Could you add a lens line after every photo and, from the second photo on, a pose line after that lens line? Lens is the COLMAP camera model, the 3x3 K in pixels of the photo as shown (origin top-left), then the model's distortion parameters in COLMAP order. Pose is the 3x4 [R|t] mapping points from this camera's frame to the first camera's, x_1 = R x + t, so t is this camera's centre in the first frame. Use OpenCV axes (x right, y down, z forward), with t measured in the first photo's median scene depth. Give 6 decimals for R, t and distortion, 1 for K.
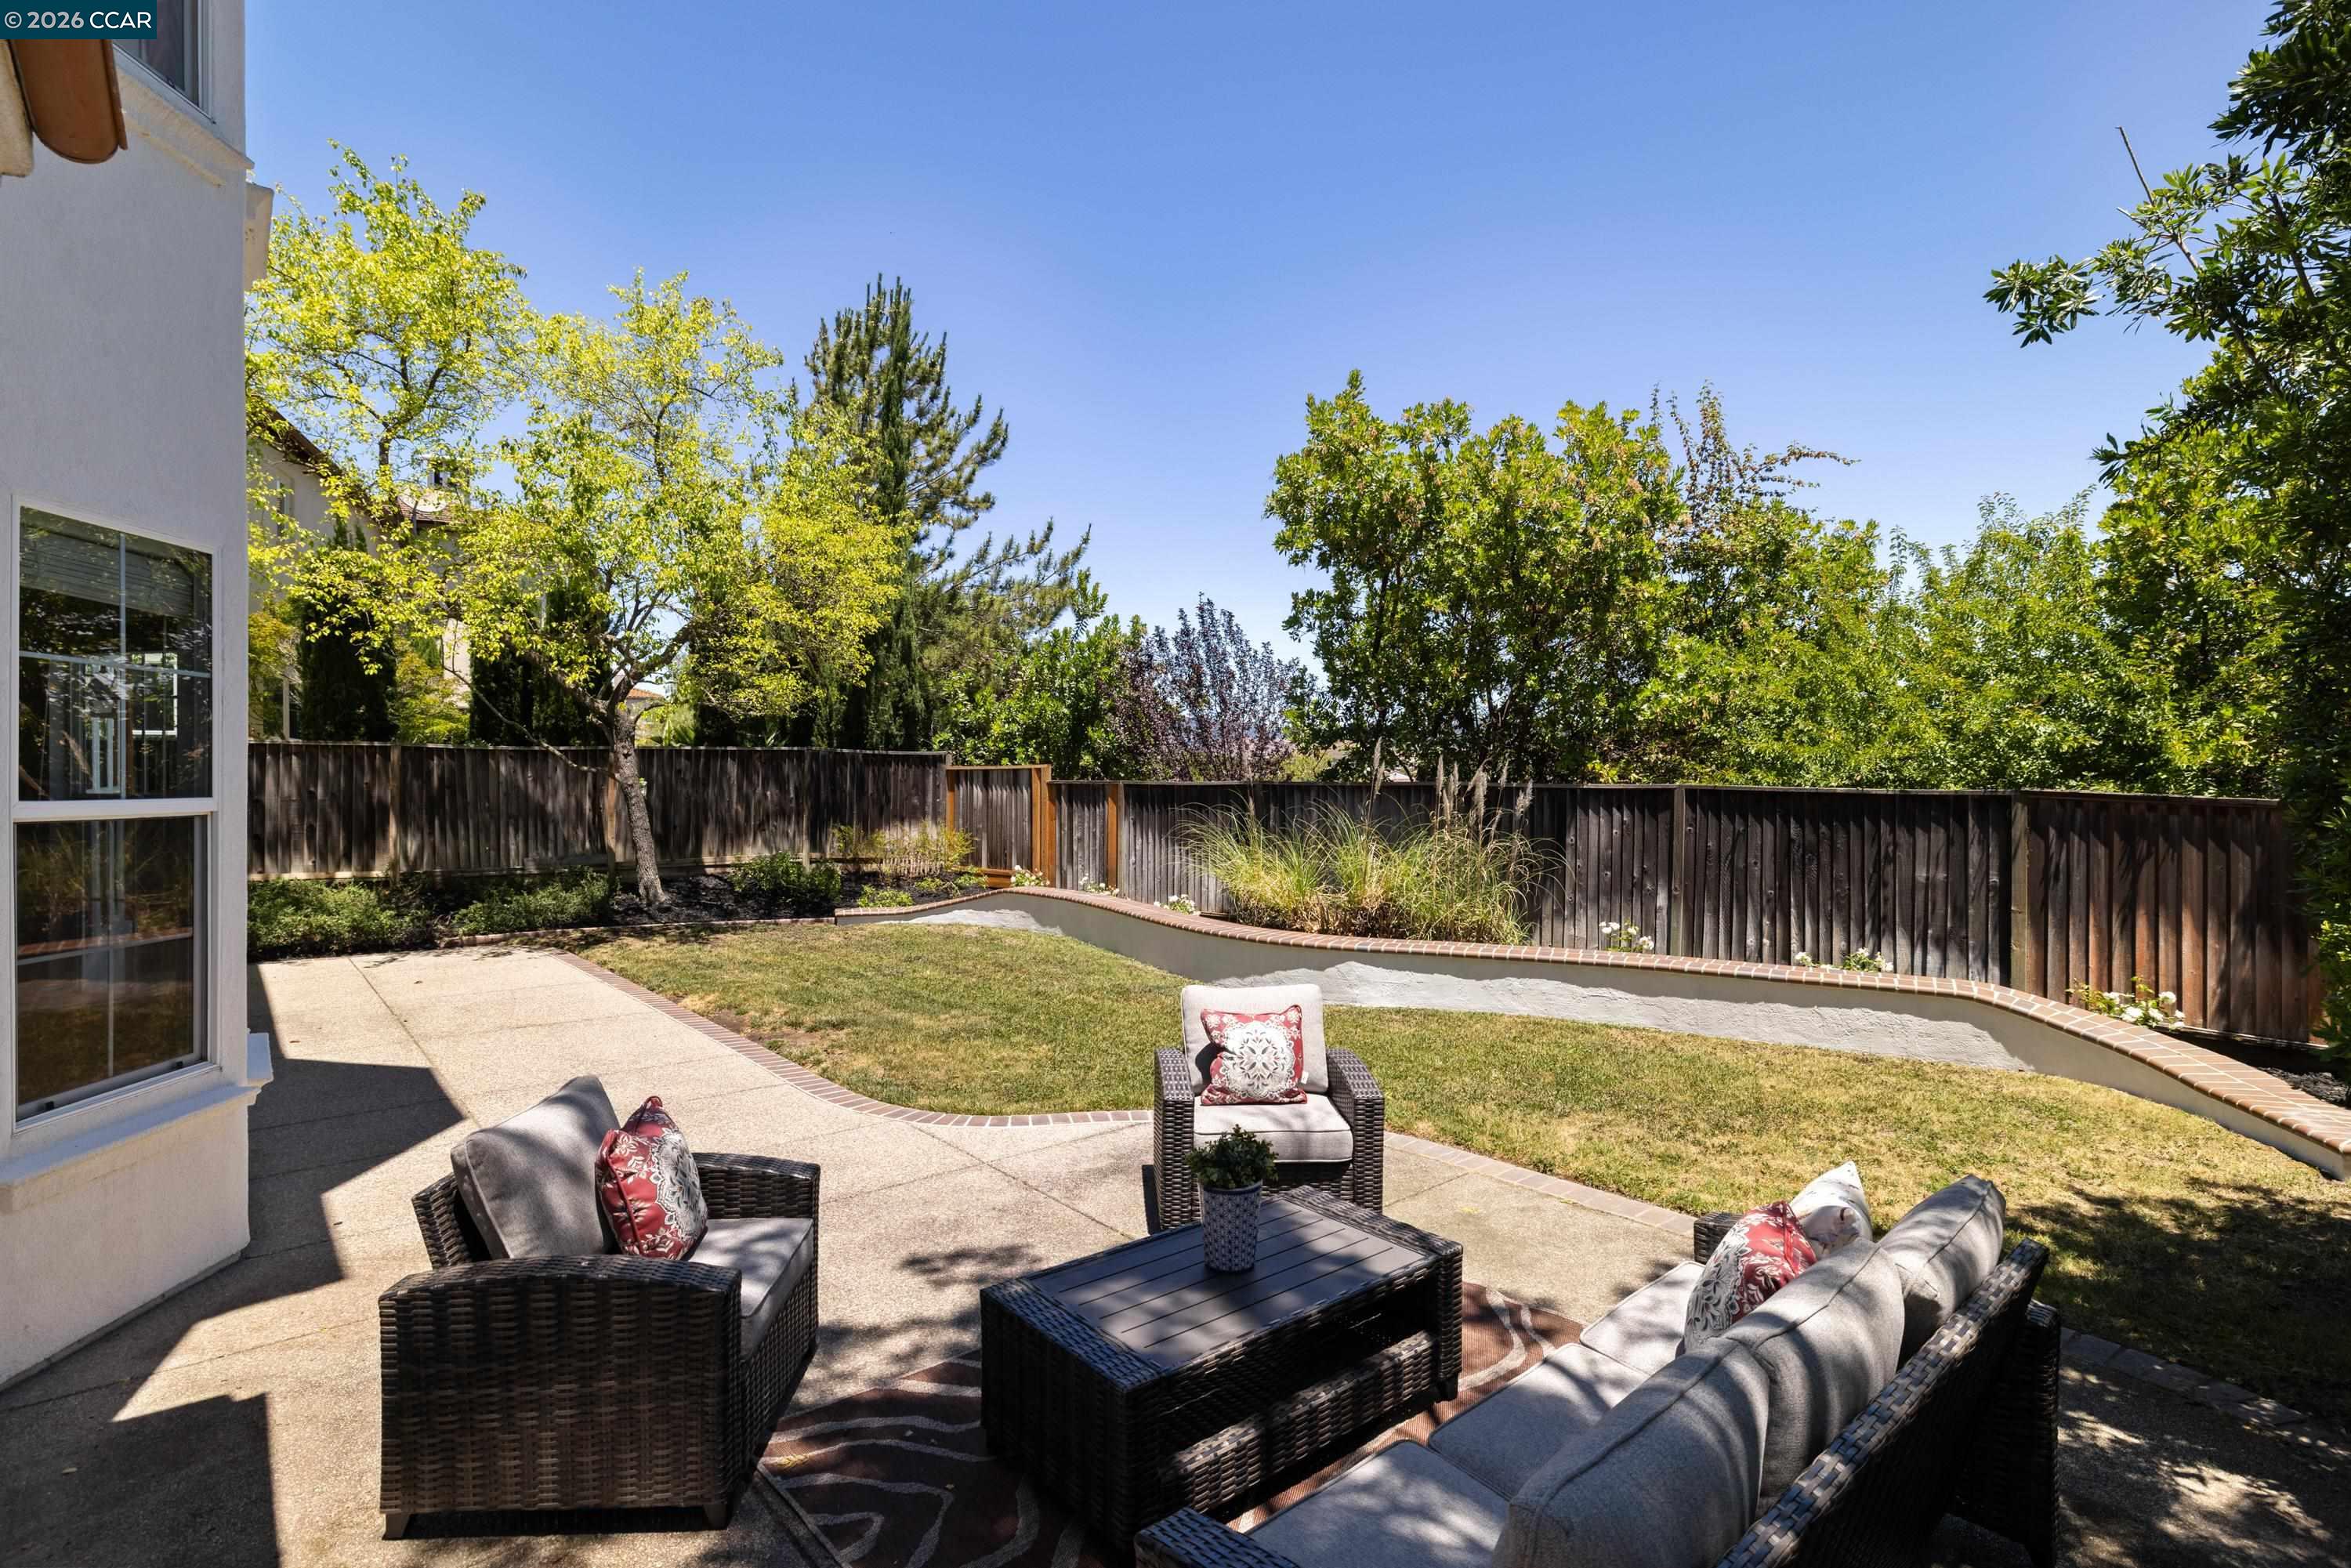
lens RADIAL K [[1100.4, 0, 1177.3], [0, 1100.4, 789.8], [0, 0, 1]] dist [-0.001174, -0.000005]
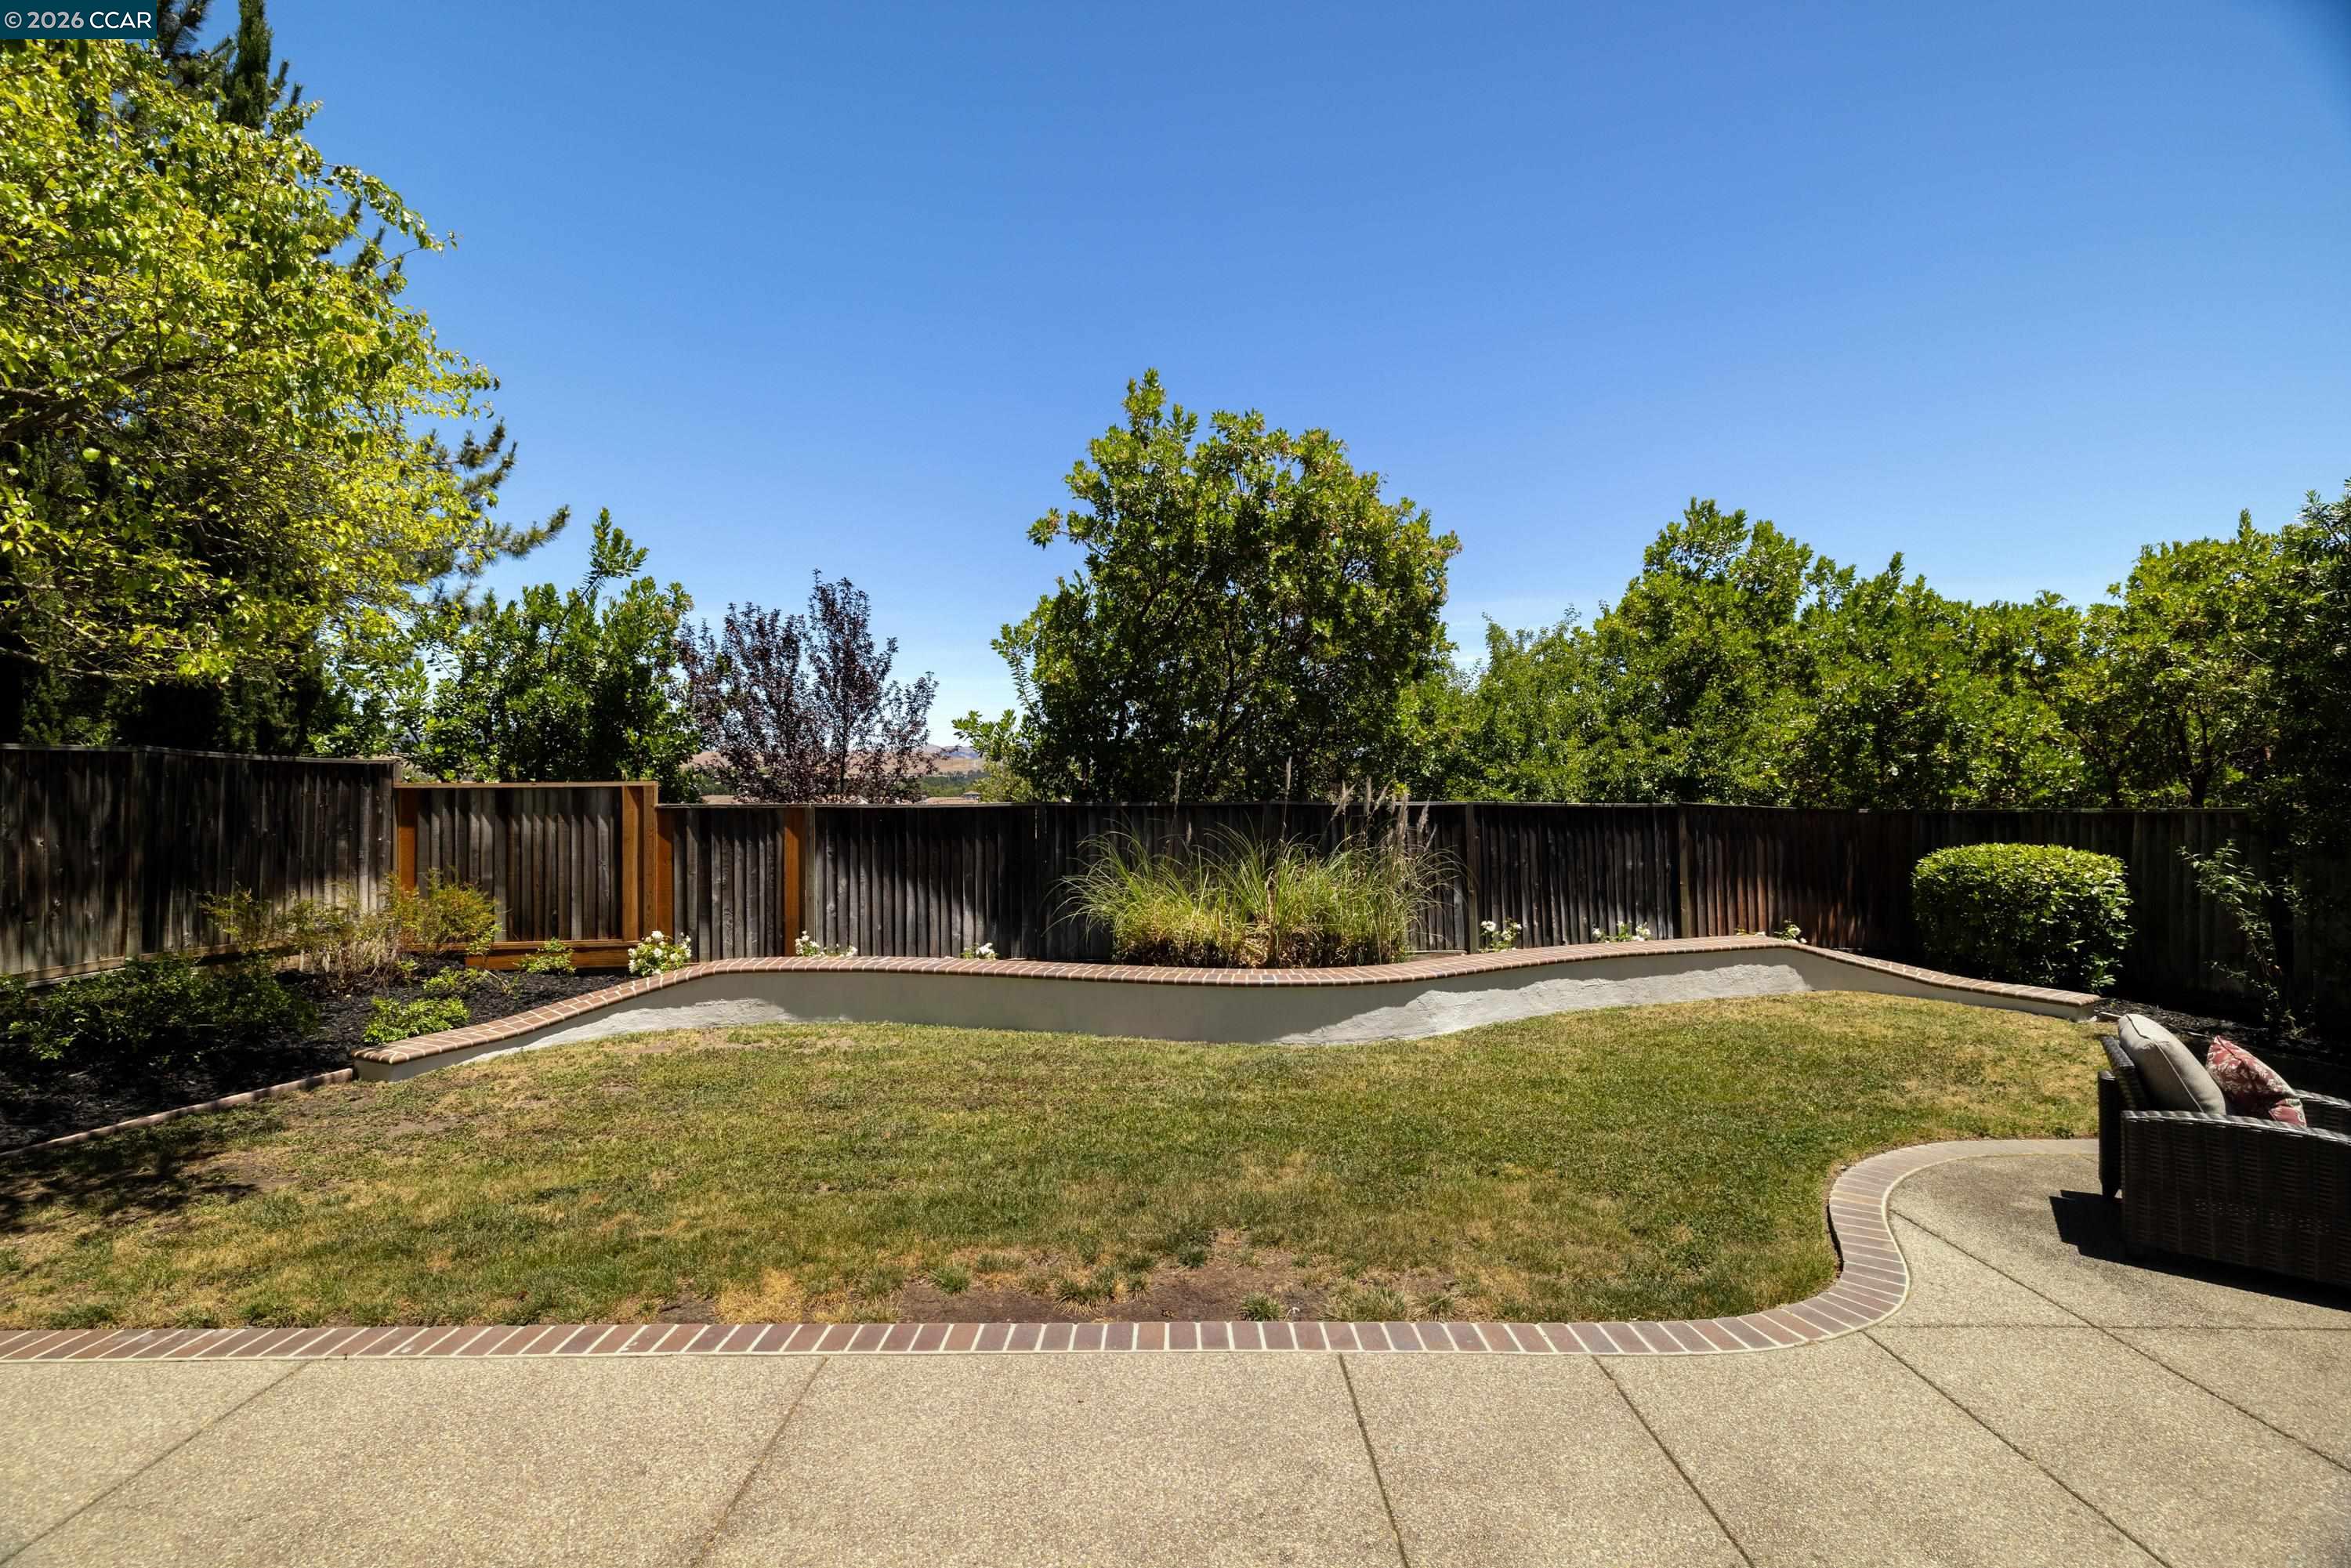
lens RADIAL K [[989.1, 0, 1177.4], [0, 989.1, 790.0], [0, 0, 1]] dist [0.004369, 0.000225]
pose [[0.659111, -0.004985, 0.752029, -0.422705], [0.012341, 0.999915, -0.004189, -0.012818], [-0.751944, 0.012042, 0.659116, 0.389814]]
